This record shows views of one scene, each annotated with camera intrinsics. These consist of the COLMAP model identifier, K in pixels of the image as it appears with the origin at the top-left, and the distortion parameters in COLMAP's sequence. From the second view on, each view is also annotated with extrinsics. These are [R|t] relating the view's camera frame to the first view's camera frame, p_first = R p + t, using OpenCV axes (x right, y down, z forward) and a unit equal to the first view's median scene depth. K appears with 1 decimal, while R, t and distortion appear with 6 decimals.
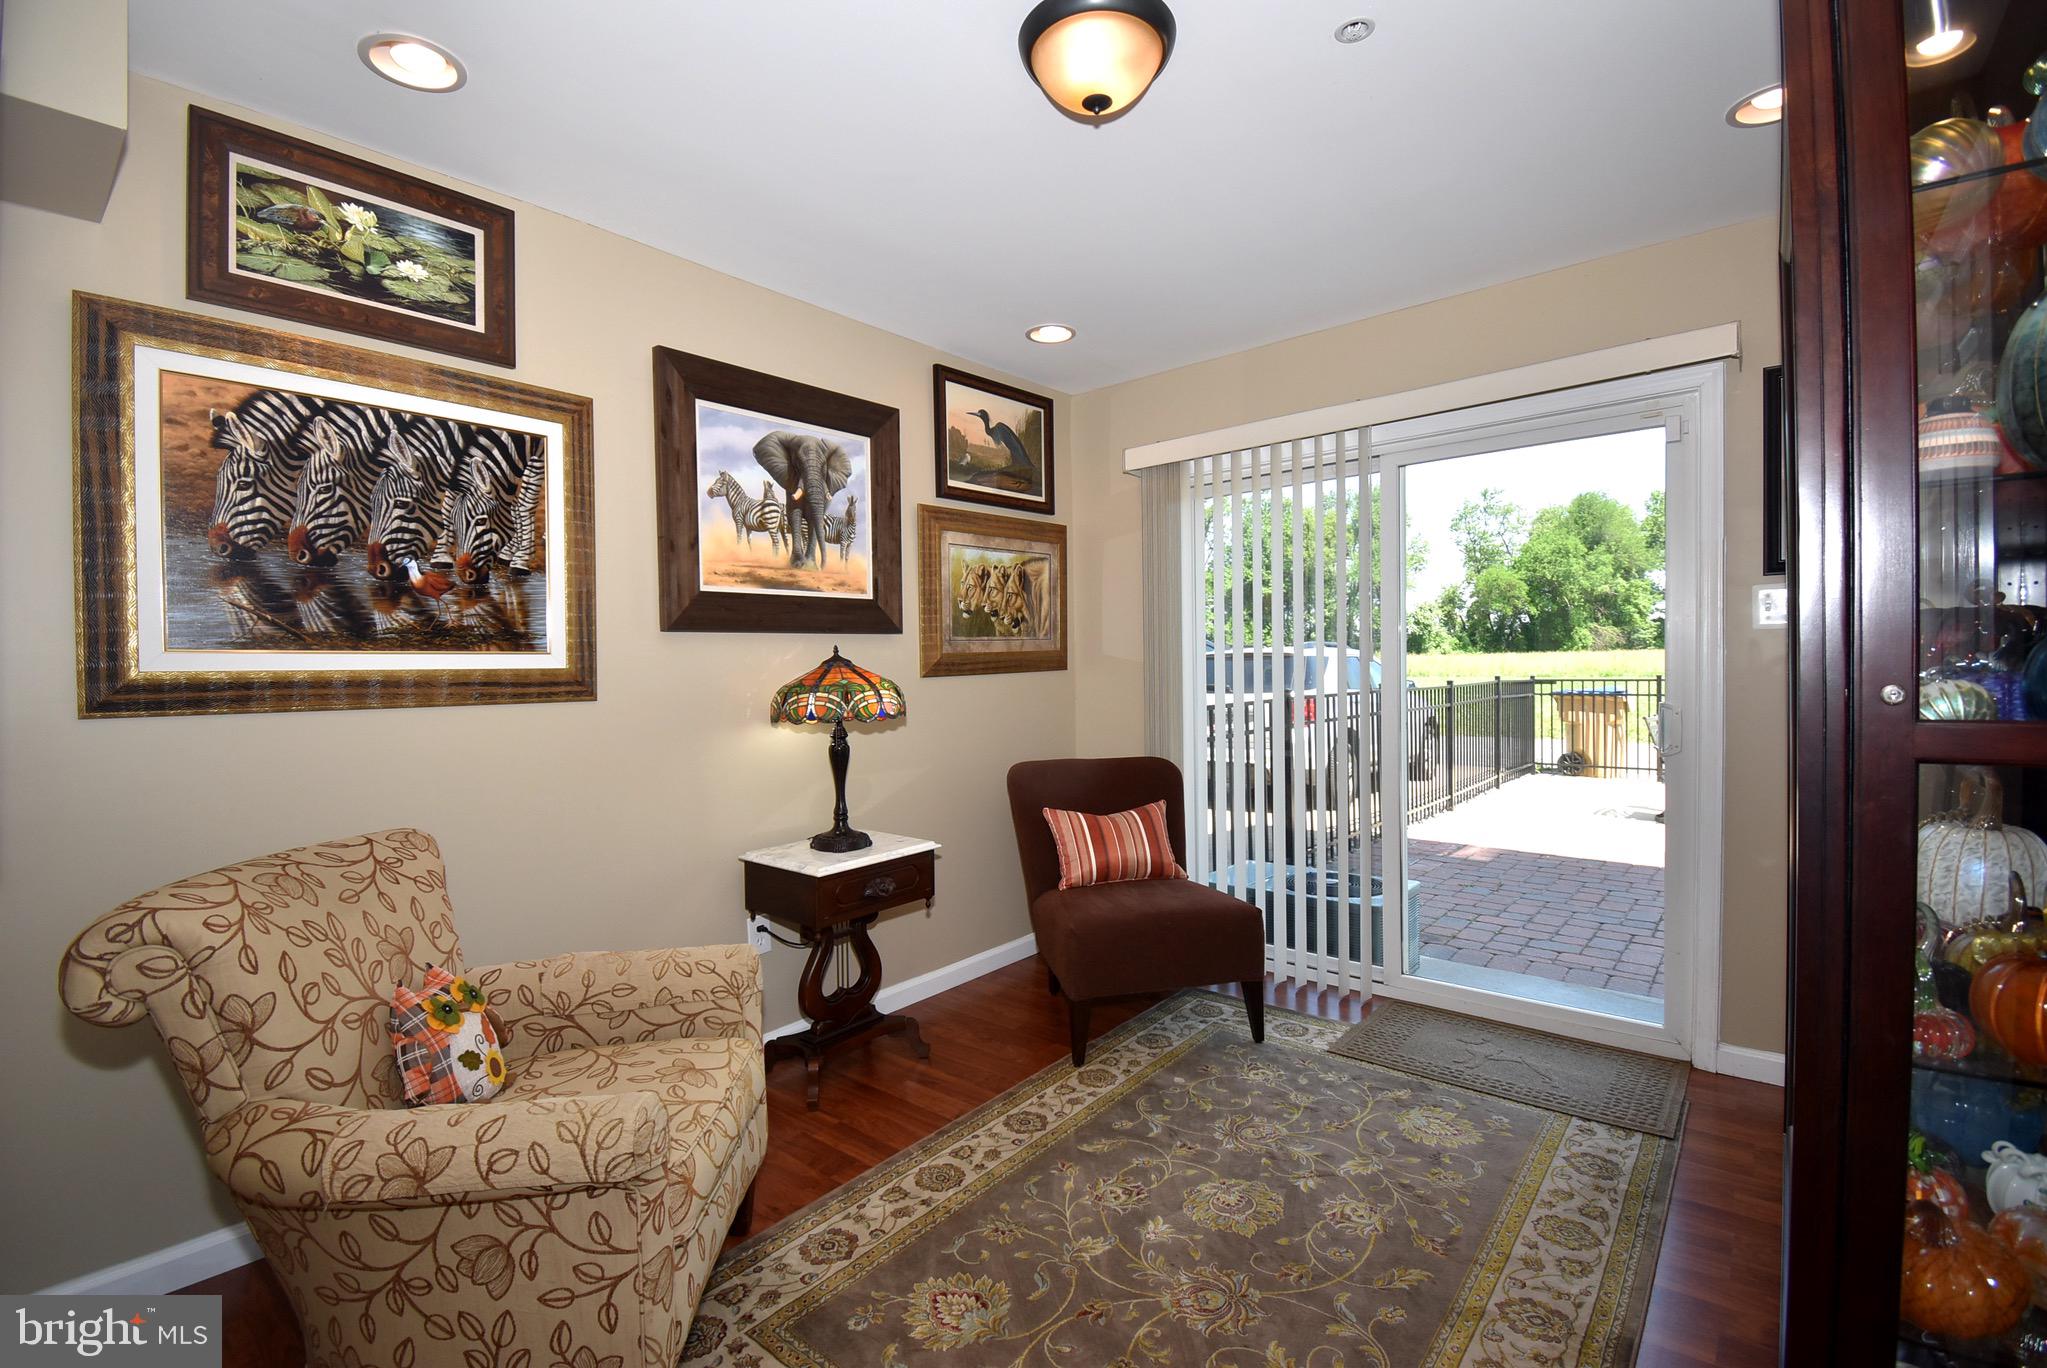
lens RADIAL K [[914.3, 0, 1009.3], [0, 914.3, 671.9], [0, 0, 1]] dist [0.000645, -0.013044]
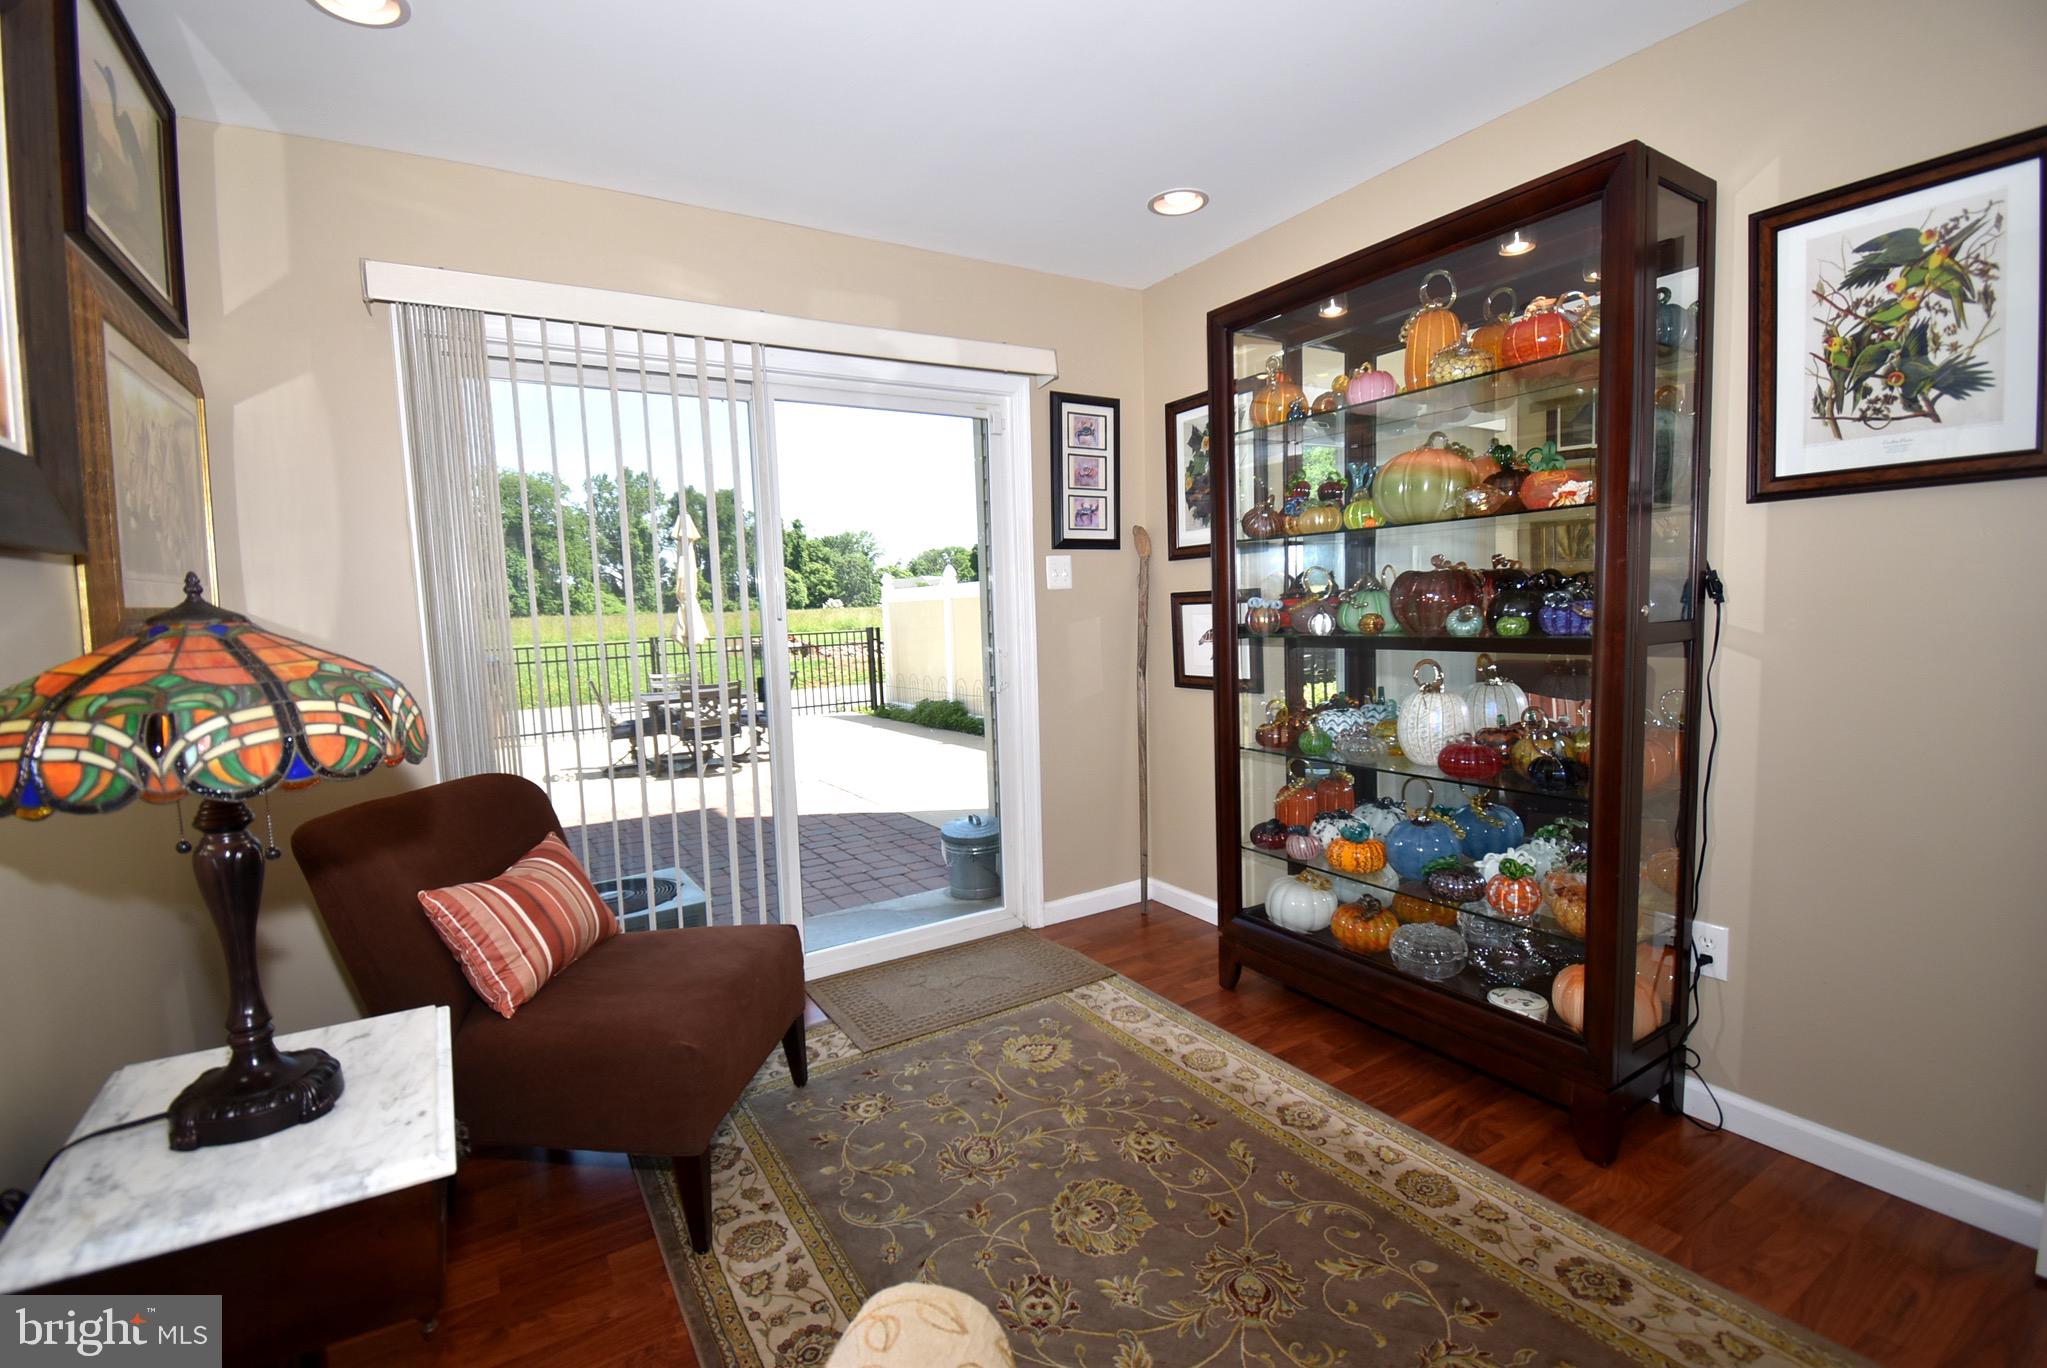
lens RADIAL K [[914.3, 0, 1017.4], [0, 914.3, 689.6], [0, 0, 1]] dist [0.000645, -0.013044]
pose [[0.295177, -0.083237, 0.951810, -0.463651], [0.033409, 0.996488, 0.076784, -0.004877], [-0.954858, 0.009134, 0.296921, 0.627343]]
